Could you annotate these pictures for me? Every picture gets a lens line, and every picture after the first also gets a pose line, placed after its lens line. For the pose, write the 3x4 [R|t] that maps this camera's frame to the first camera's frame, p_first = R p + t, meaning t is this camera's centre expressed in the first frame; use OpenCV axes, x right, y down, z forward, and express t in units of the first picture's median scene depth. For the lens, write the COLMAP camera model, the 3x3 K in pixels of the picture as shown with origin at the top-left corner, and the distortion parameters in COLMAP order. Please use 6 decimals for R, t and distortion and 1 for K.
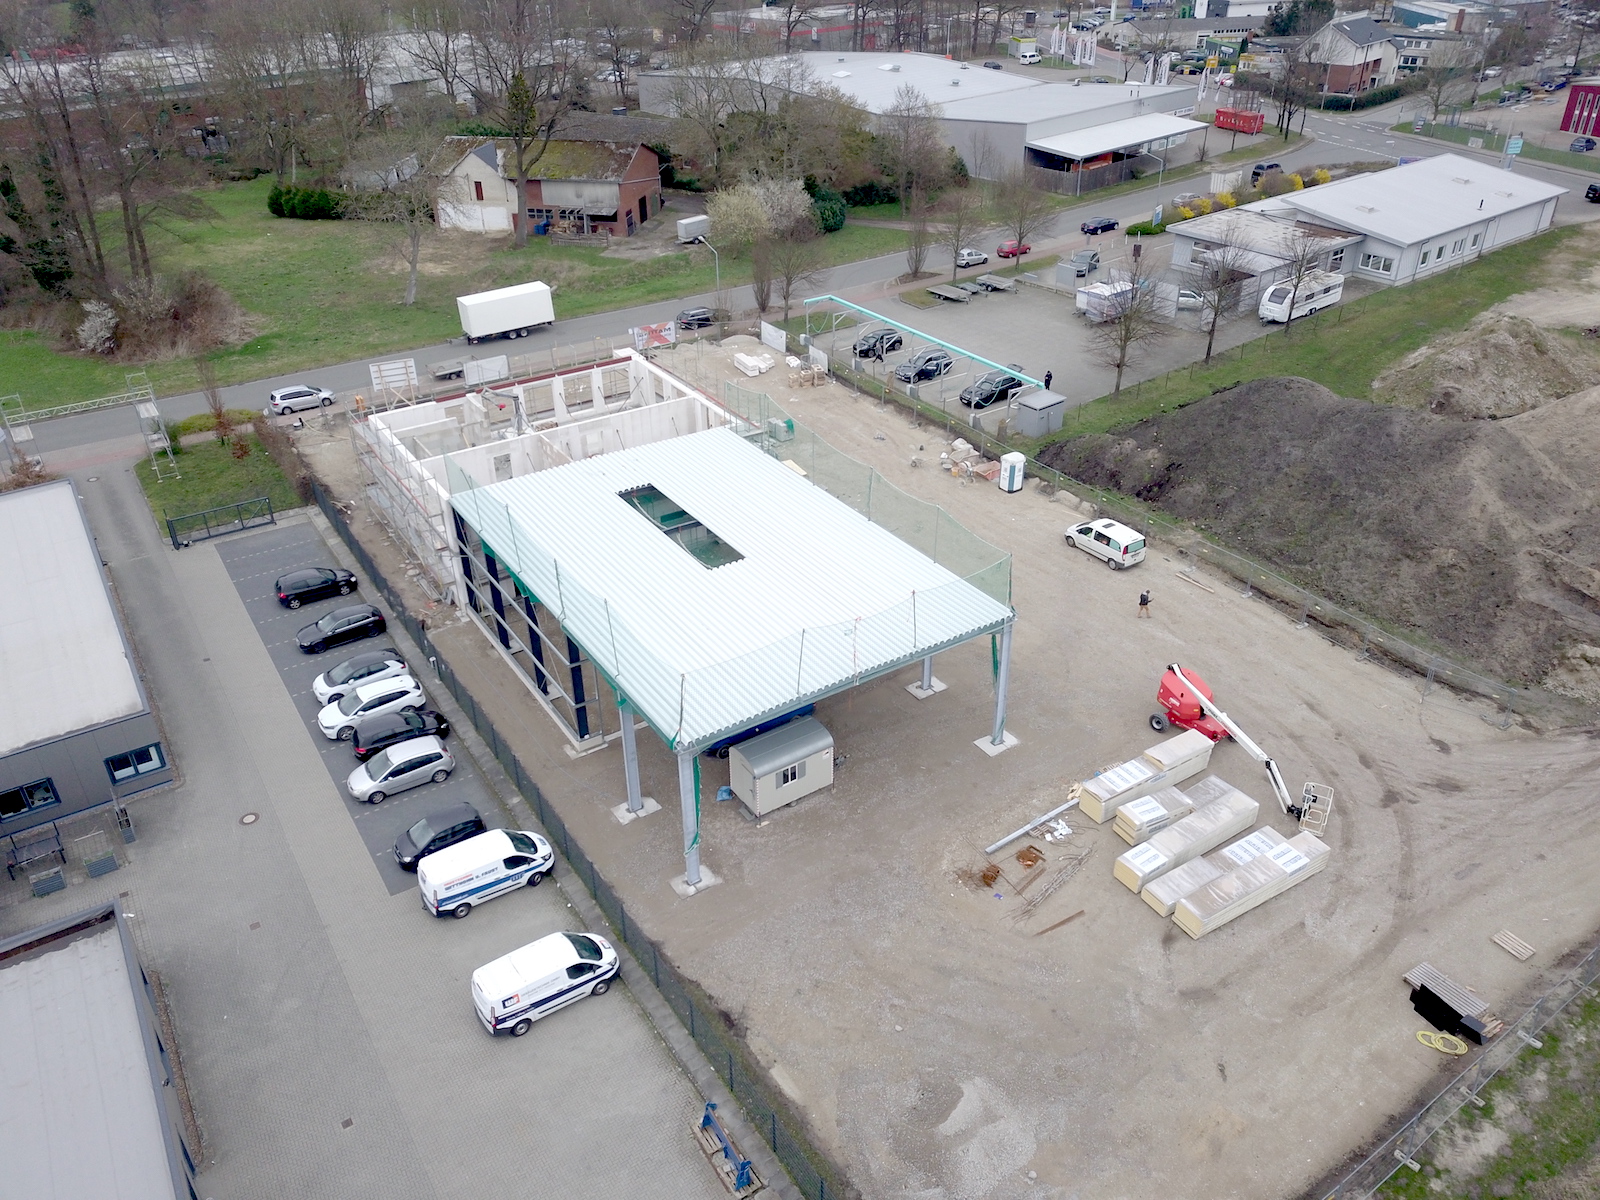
lens RADIAL K [[1208.4, 0, 801.8], [0, 1208.4, 609.0], [0, 0, 1]] dist [0.022383, -0.018312]
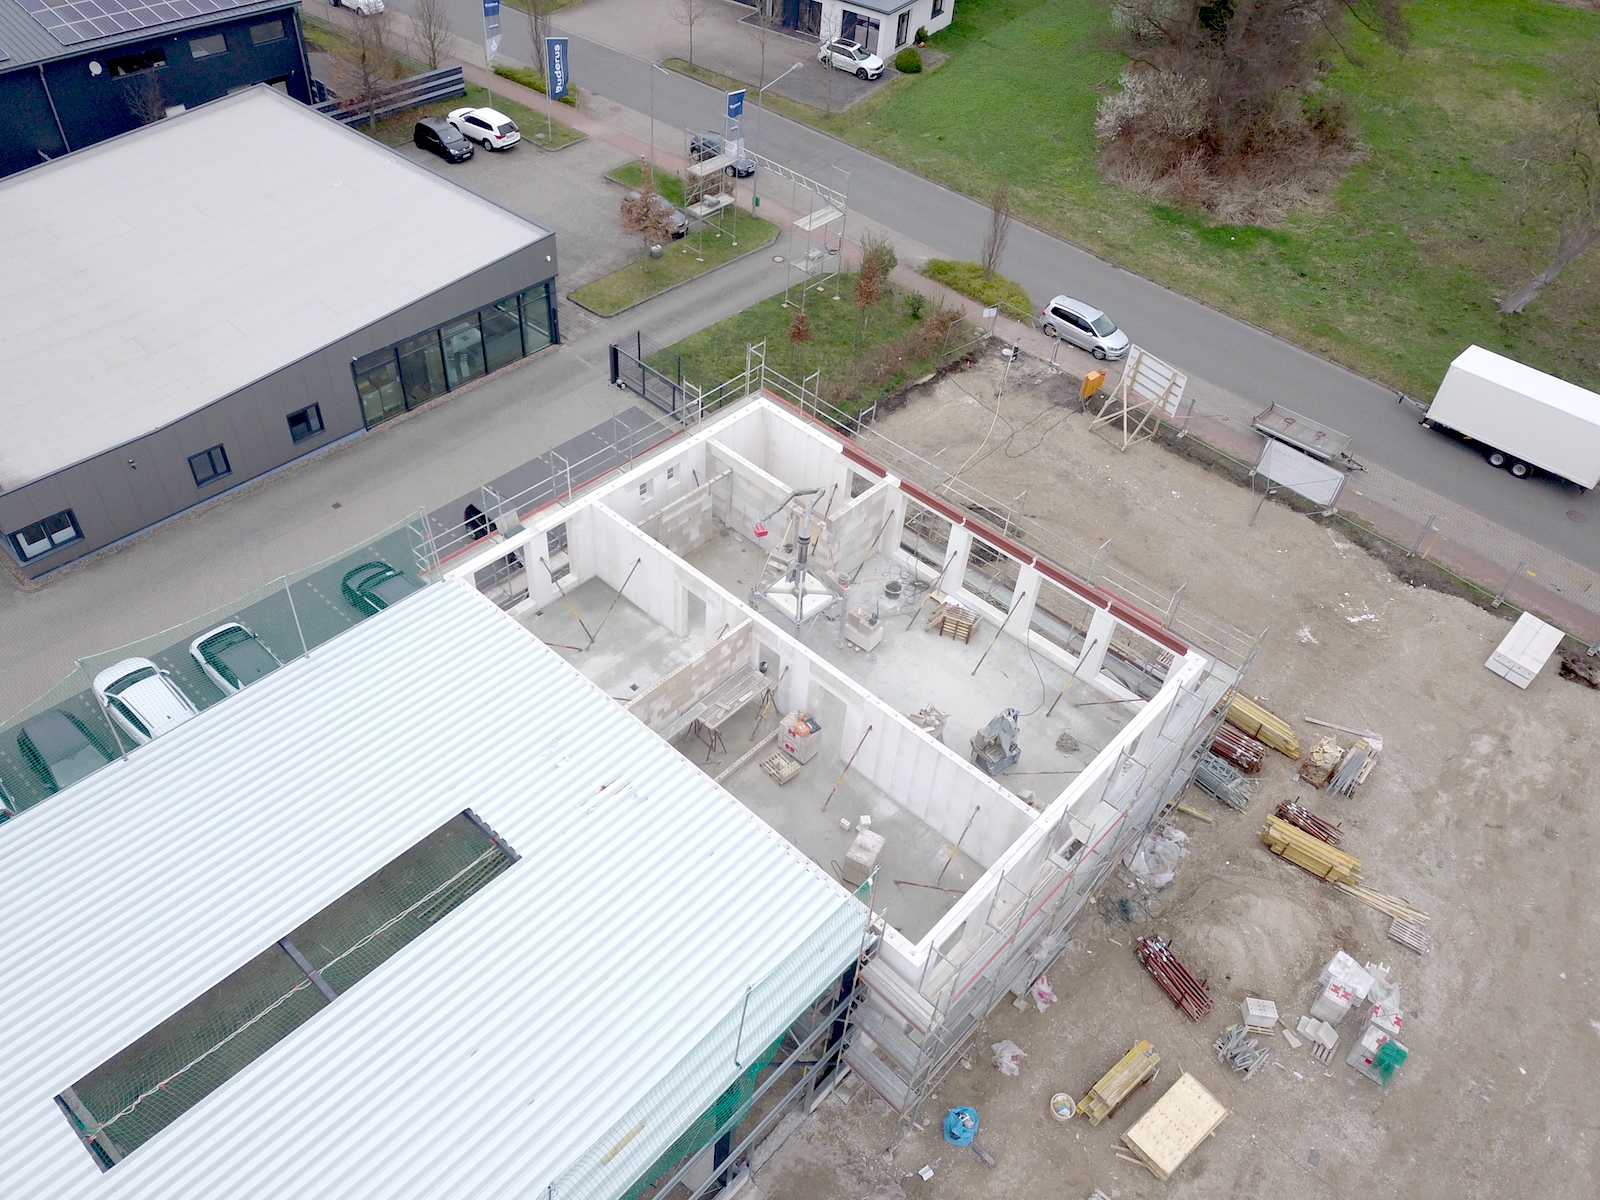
lens RADIAL K [[1208.4, 0, 798.9], [0, 1208.4, 596.7], [0, 0, 1]] dist [0.022383, -0.018312]
pose [[0.249985, 0.696606, -0.672493, 0.113211], [-0.566350, 0.668538, 0.481980, -0.374779], [0.785337, 0.260379, 0.561648, 0.672980]]
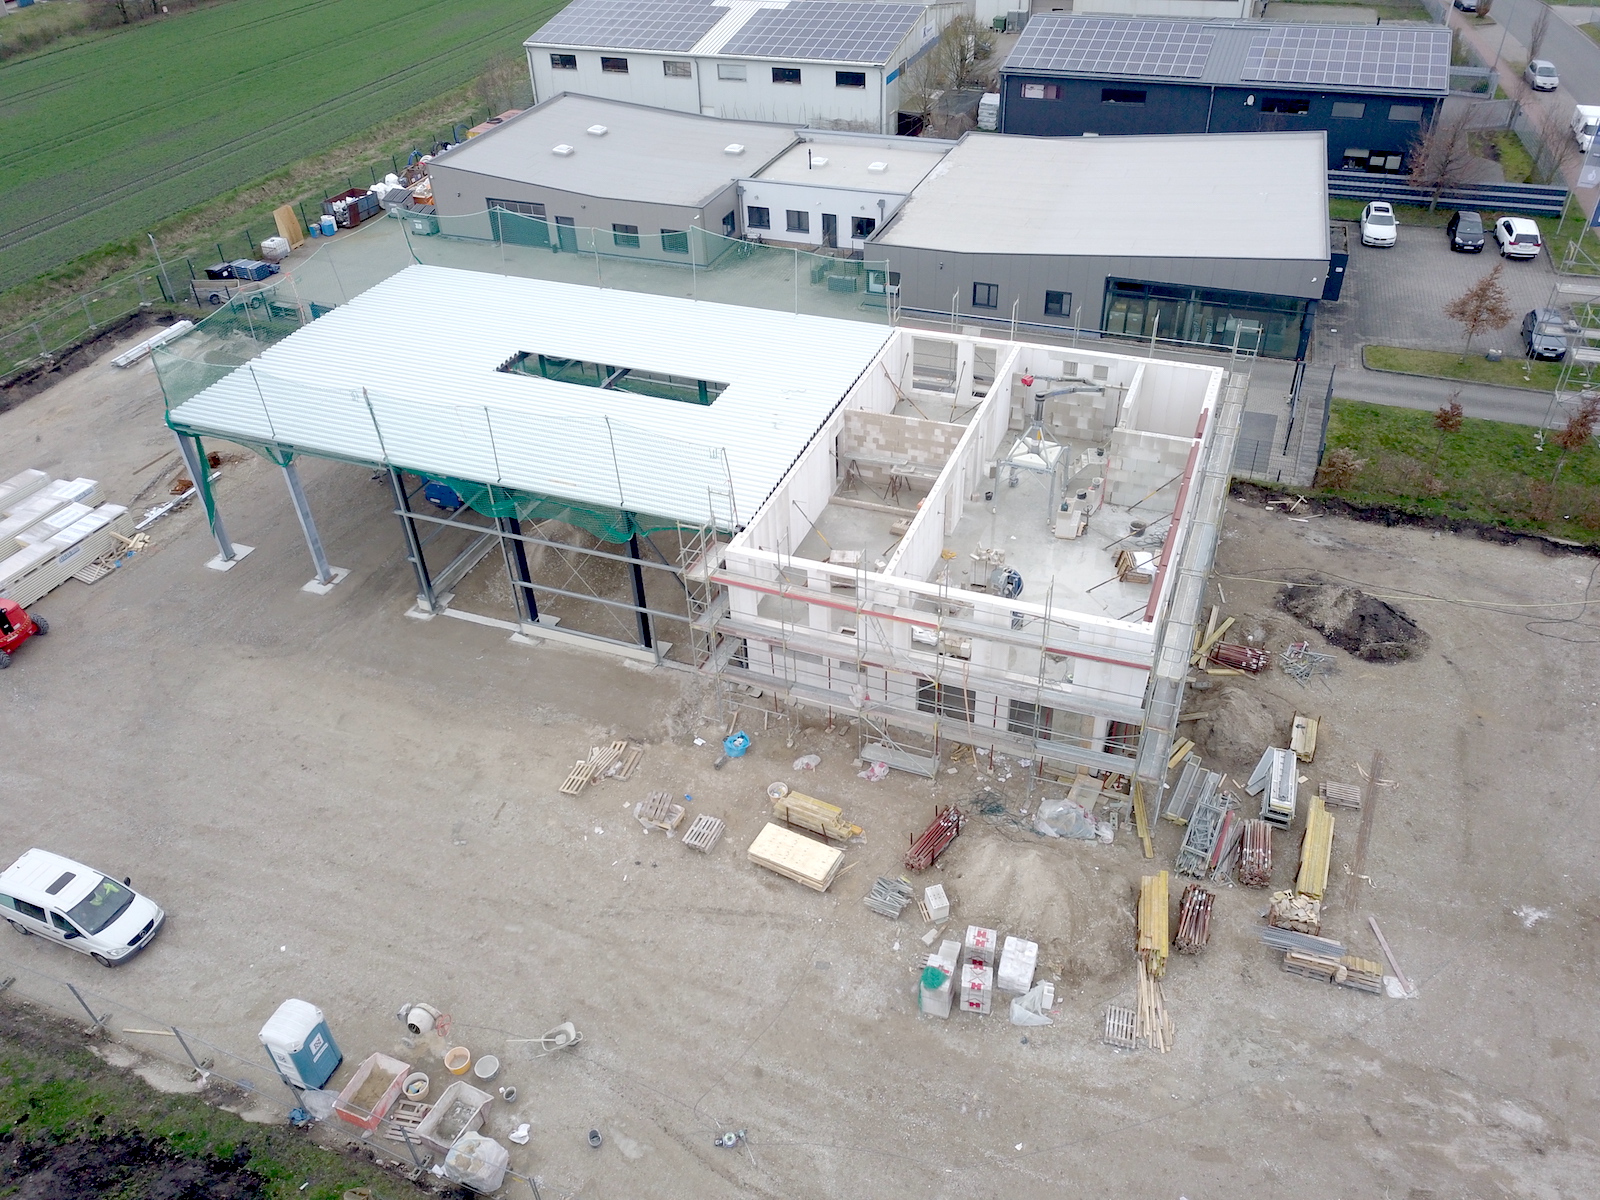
lens RADIAL K [[1208.4, 0, 802.7], [0, 1208.4, 596.3], [0, 0, 1]] dist [0.022383, -0.018312]
pose [[-0.816309, 0.383375, -0.432045, 0.160230], [-0.256805, 0.429109, 0.865978, -0.596913], [0.517388, 0.817857, -0.251833, 1.100958]]
